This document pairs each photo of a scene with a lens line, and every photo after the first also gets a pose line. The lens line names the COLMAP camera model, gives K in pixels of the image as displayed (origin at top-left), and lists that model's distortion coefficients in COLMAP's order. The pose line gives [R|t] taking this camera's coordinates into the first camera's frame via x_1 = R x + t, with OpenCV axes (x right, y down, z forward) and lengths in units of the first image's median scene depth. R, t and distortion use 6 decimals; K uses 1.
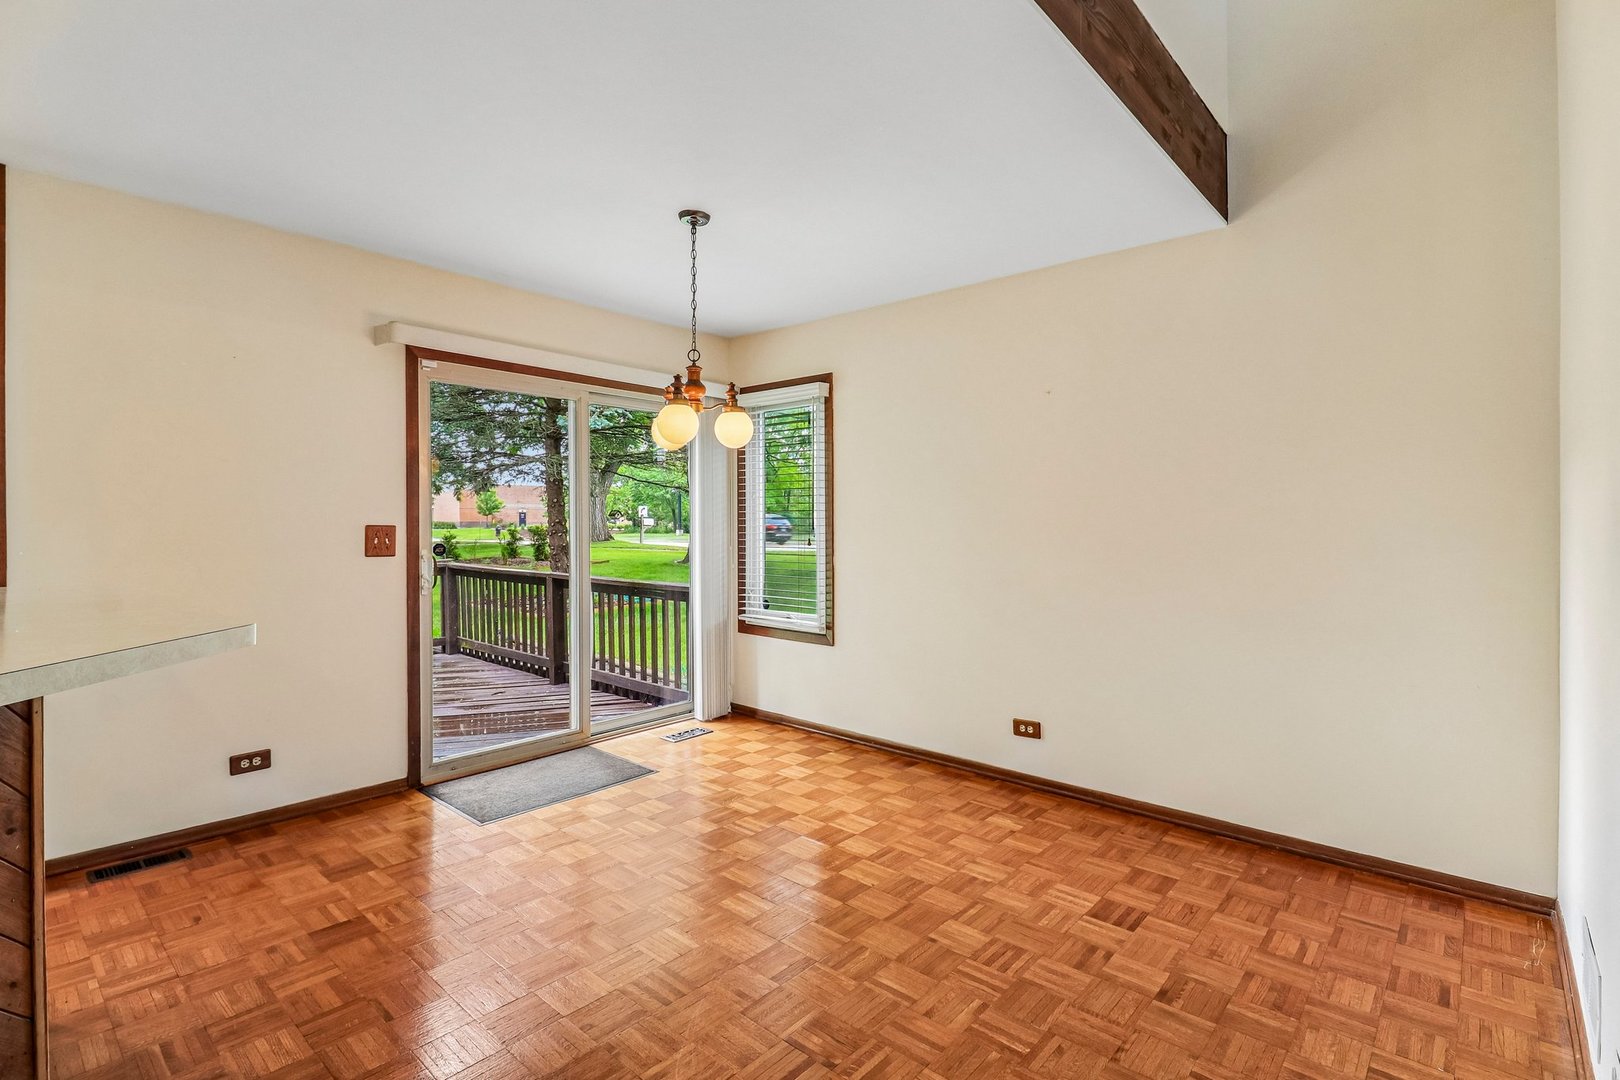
lens RADIAL K [[760.8, 0, 823.3], [0, 760.8, 525.6], [0, 0, 1]] dist [0.014462, -0.010939]
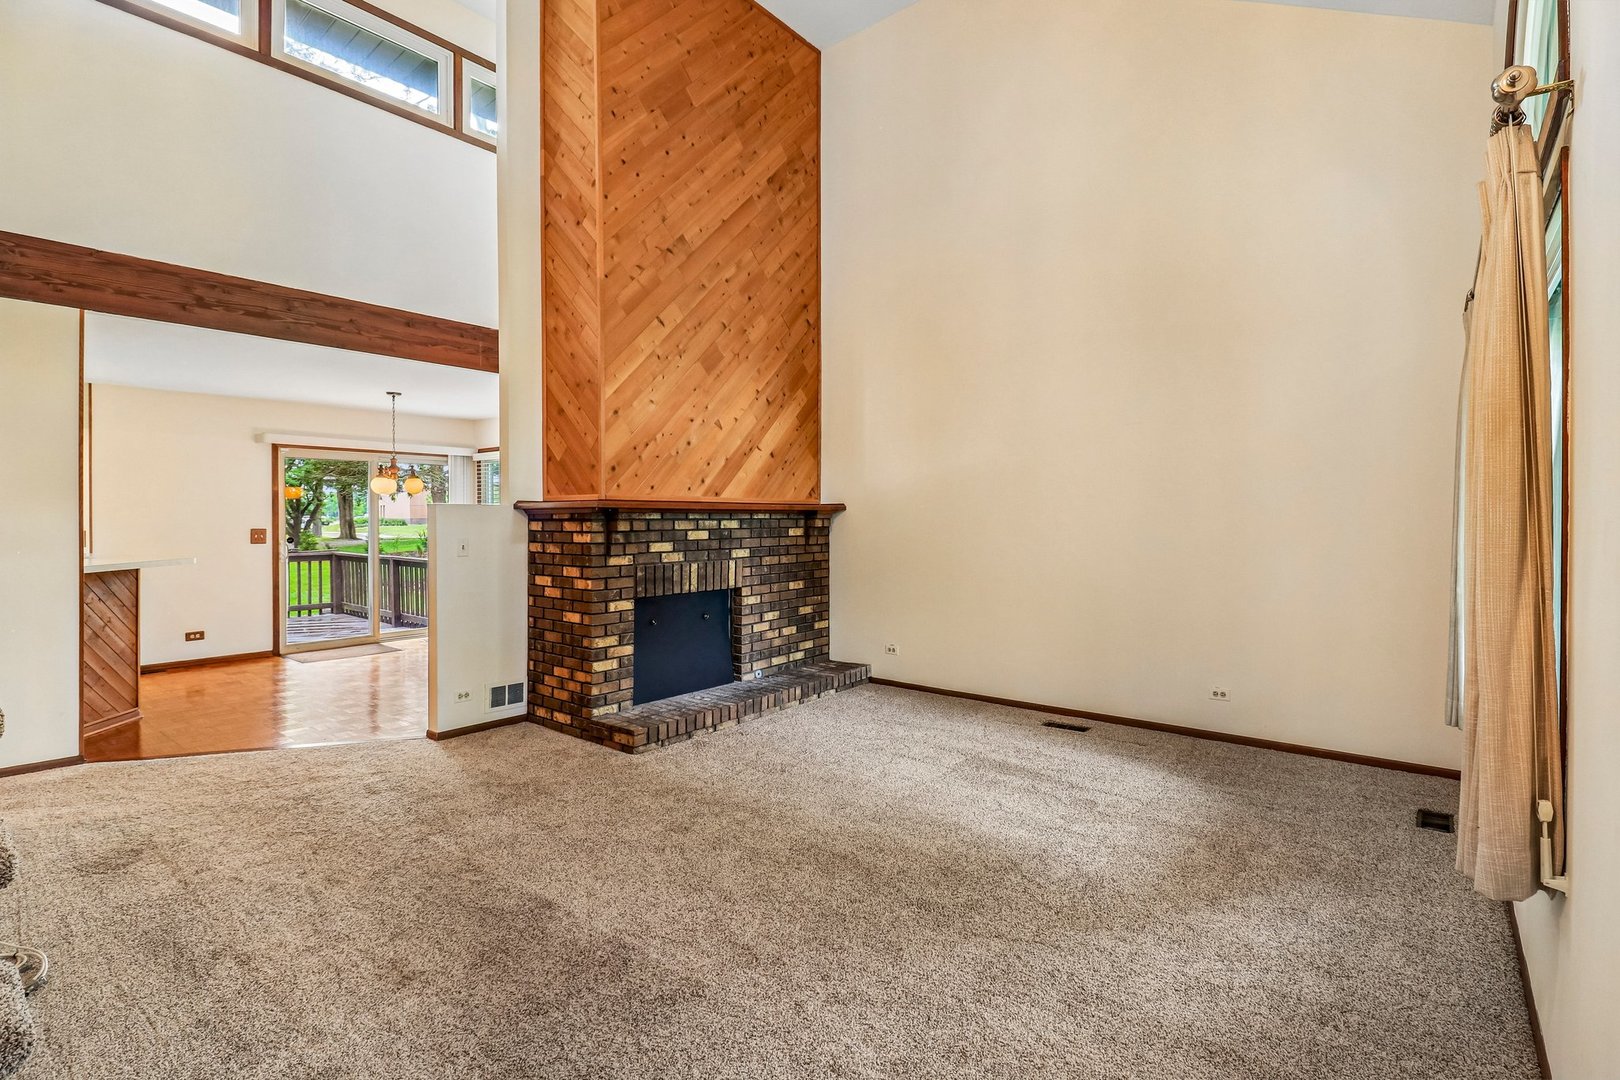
lens RADIAL K [[760.8, 0, 805.3], [0, 760.8, 523.3], [0, 0, 1]] dist [0.014462, -0.010939]
pose [[0.999734, 0.000626, 0.023057, 0.857890], [-0.000661, 0.999999, 0.001500, -0.018955], [-0.023056, -0.001514, 0.999733, -1.112625]]
